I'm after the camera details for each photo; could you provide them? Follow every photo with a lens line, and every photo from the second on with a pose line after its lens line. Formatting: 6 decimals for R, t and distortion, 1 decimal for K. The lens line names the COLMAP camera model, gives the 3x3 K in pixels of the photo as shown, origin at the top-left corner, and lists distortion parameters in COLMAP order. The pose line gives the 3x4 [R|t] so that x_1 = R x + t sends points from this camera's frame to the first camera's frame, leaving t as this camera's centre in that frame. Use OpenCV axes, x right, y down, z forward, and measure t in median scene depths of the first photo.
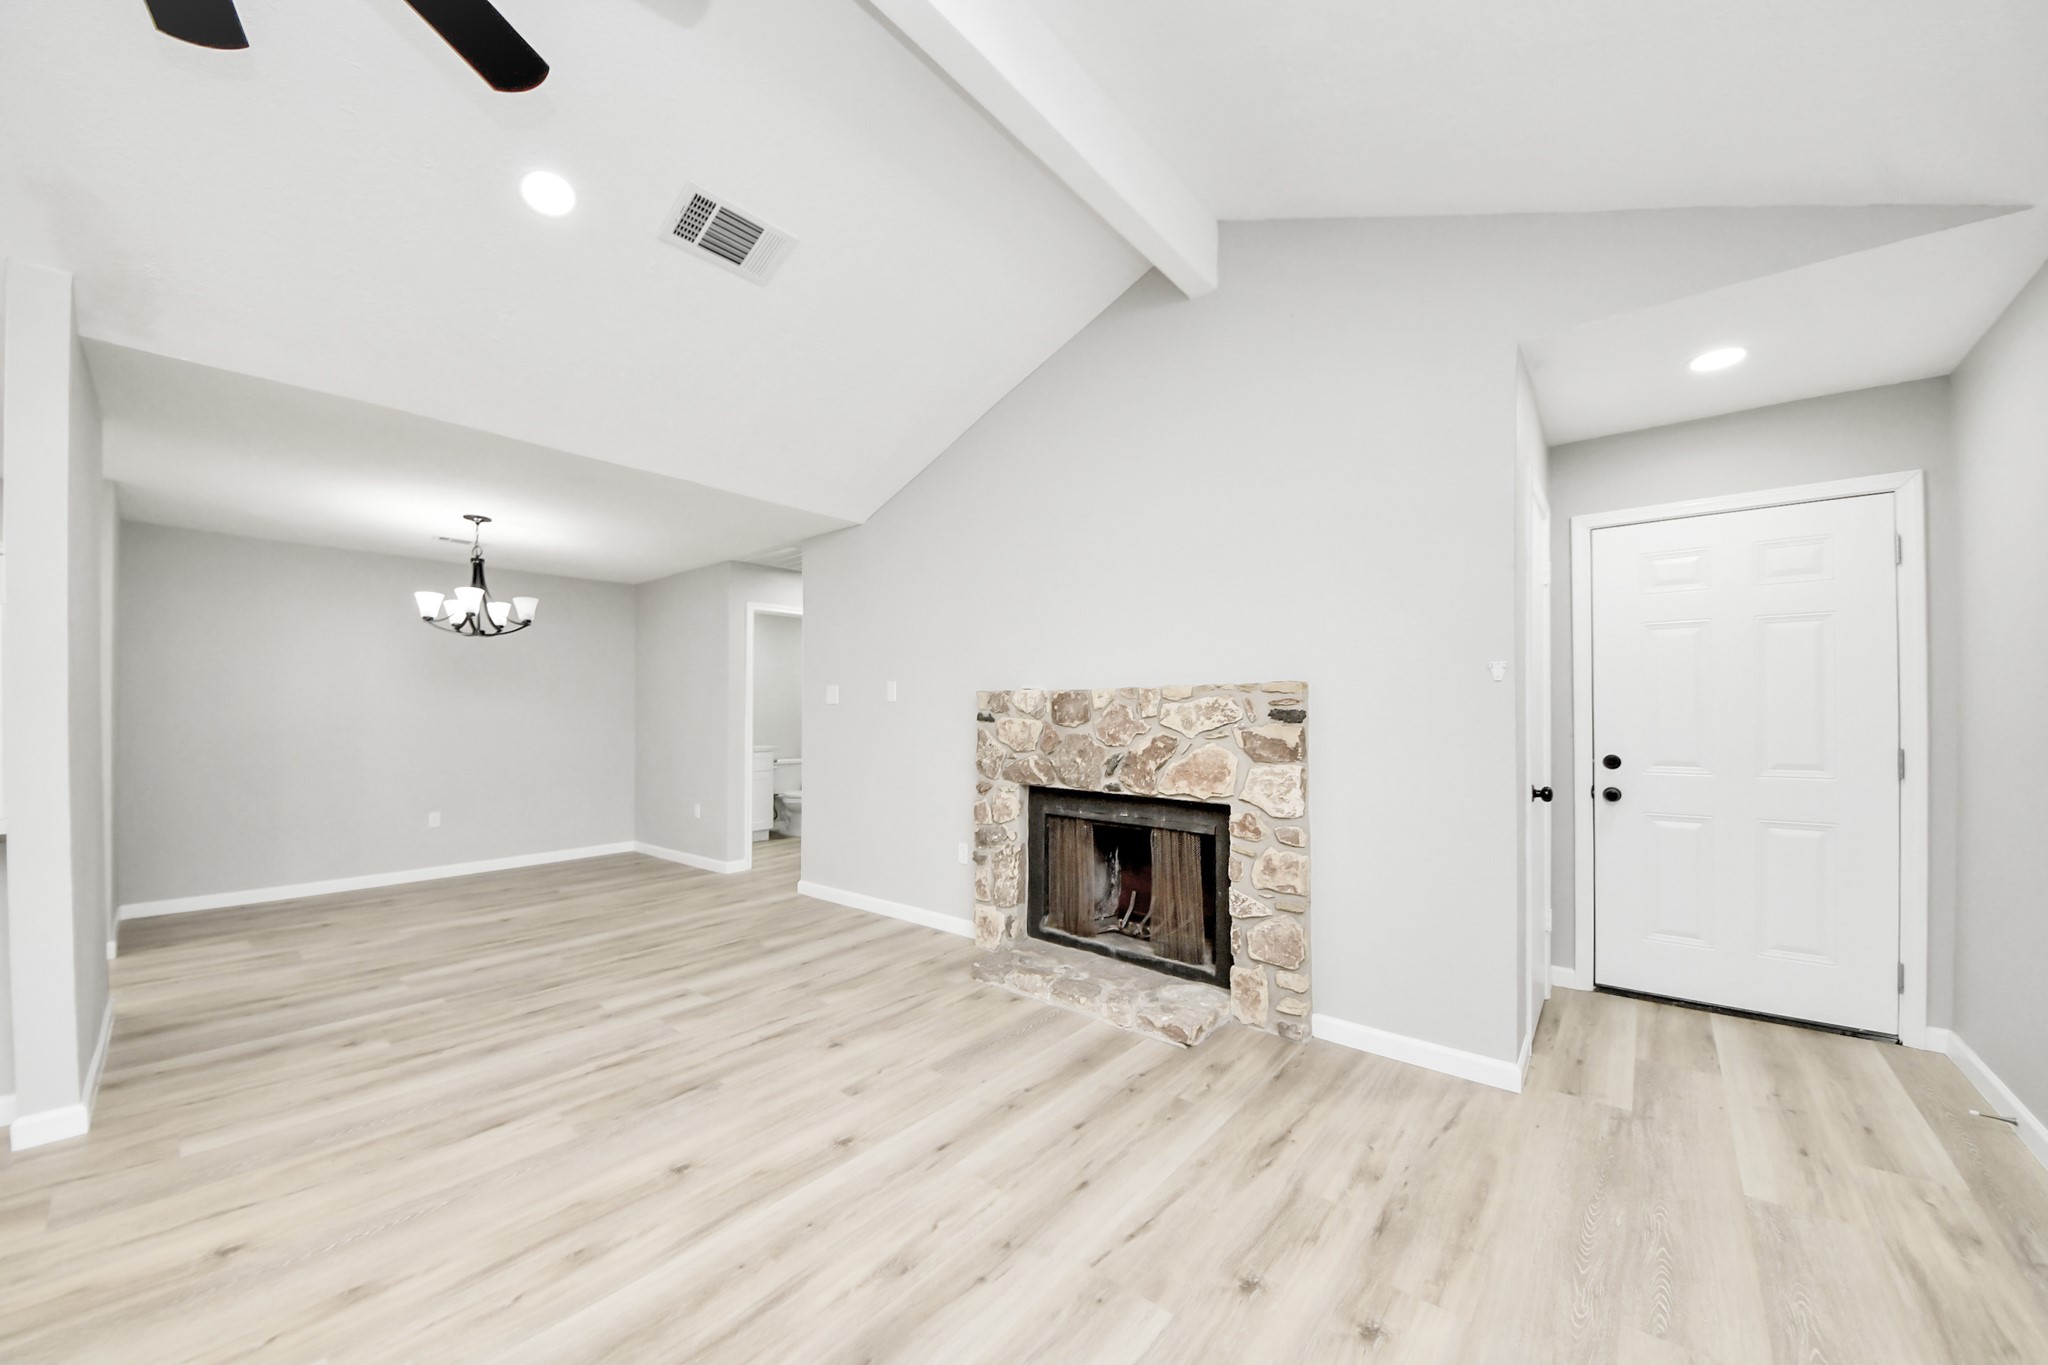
lens RADIAL K [[721.7, 0, 1017.3], [0, 721.7, 705.9], [0, 0, 1]] dist [0.023042, -0.018078]
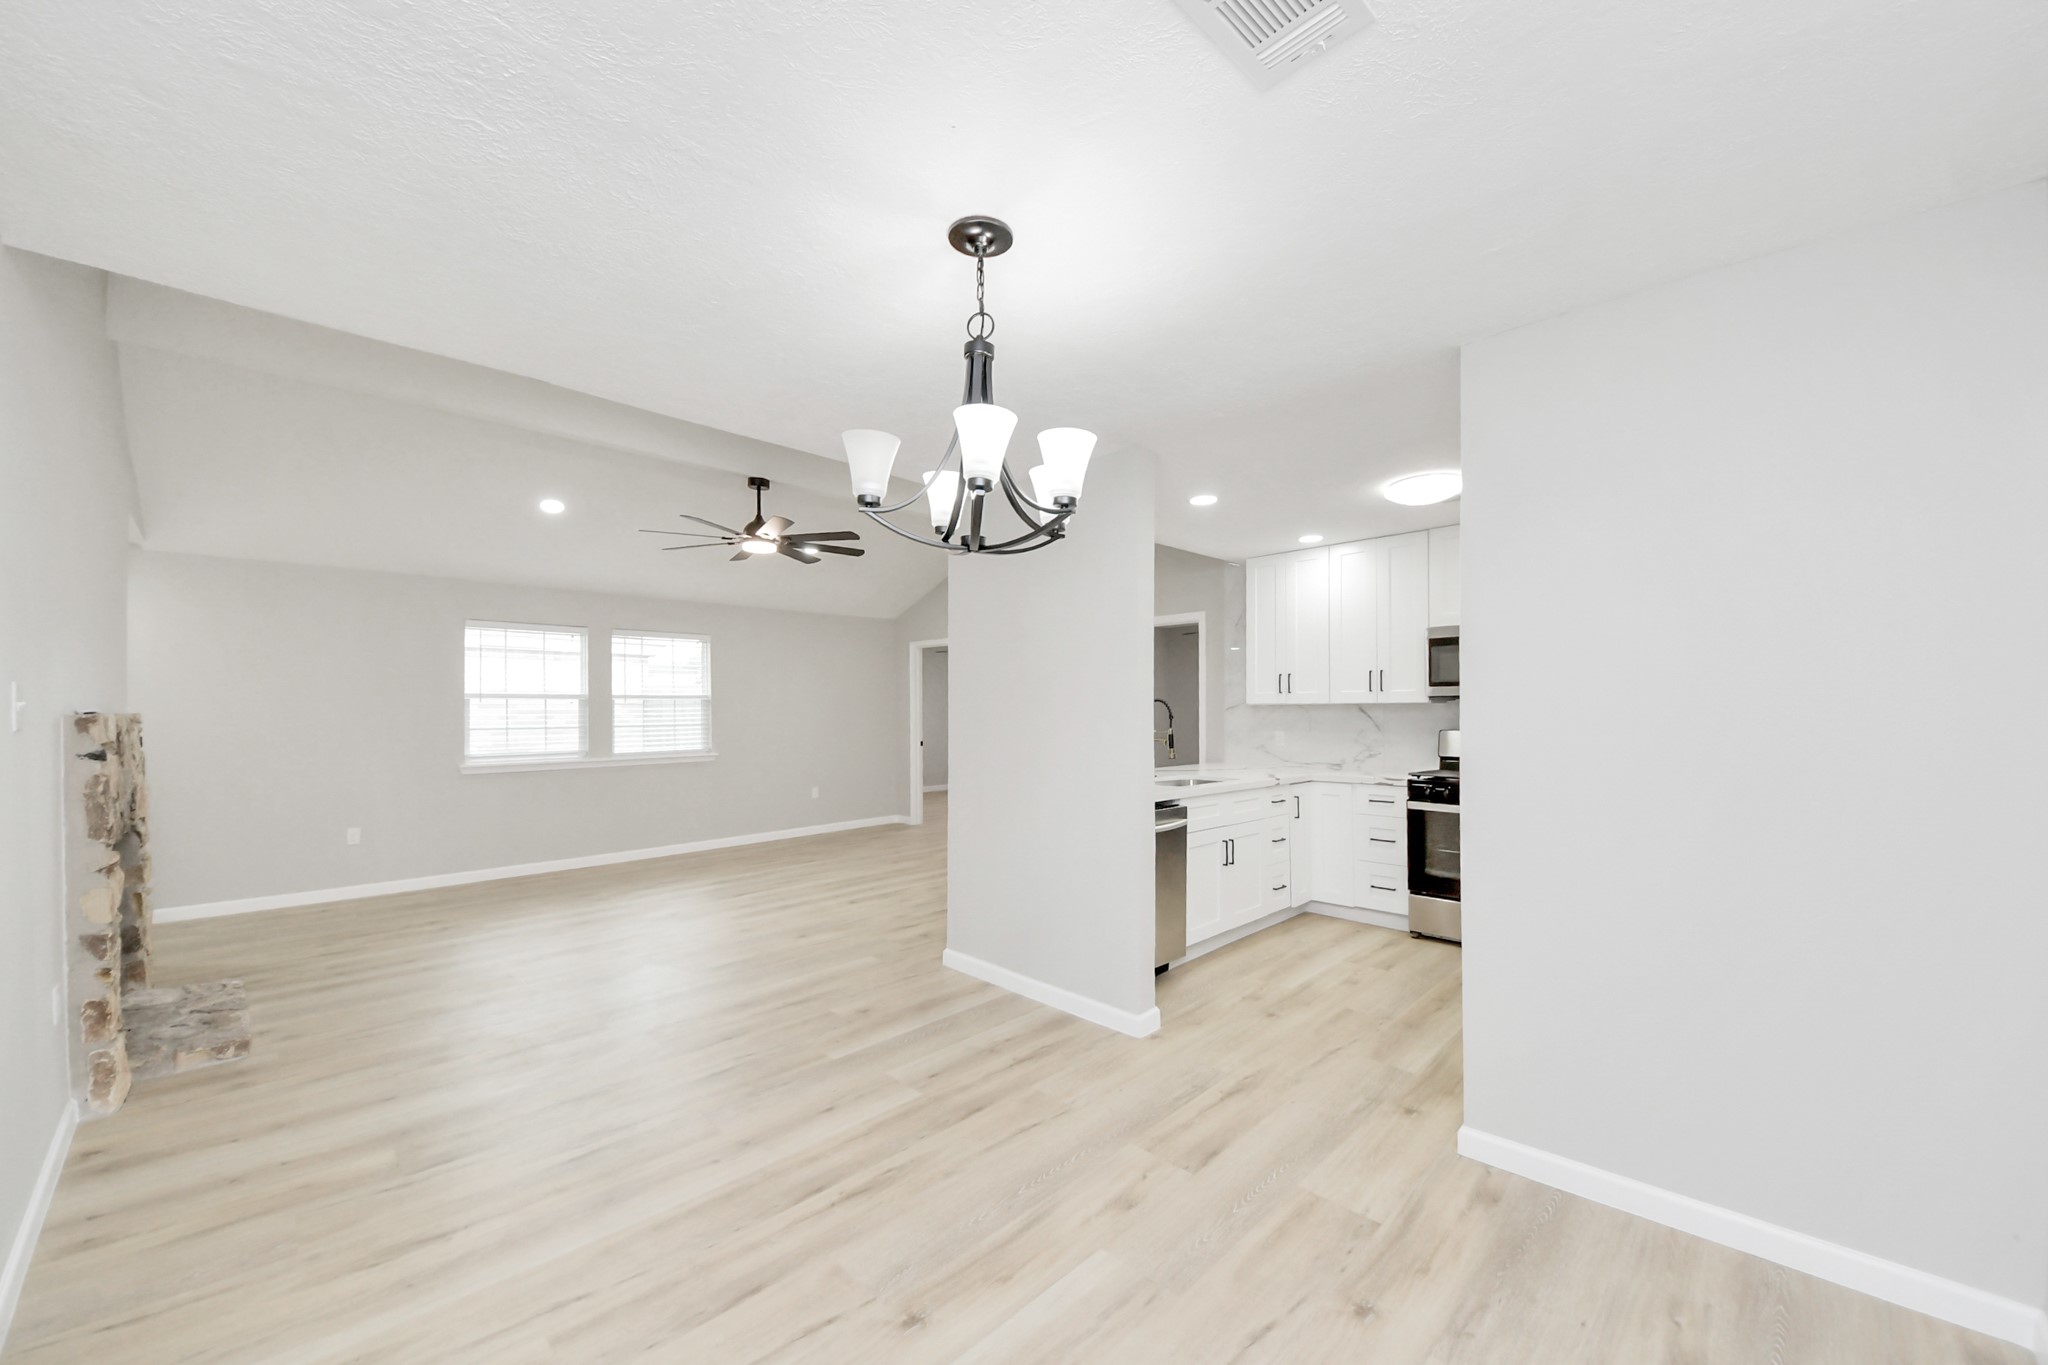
lens RADIAL K [[780.7, 0, 1026.6], [0, 780.7, 710.4], [0, 0, 1]] dist [0.023071, -0.017098]
pose [[-0.996798, 0.007344, 0.079626, -0.995766], [0.006522, 0.999923, -0.010580, -0.012291], [-0.079698, -0.010027, -0.996769, 1.750412]]
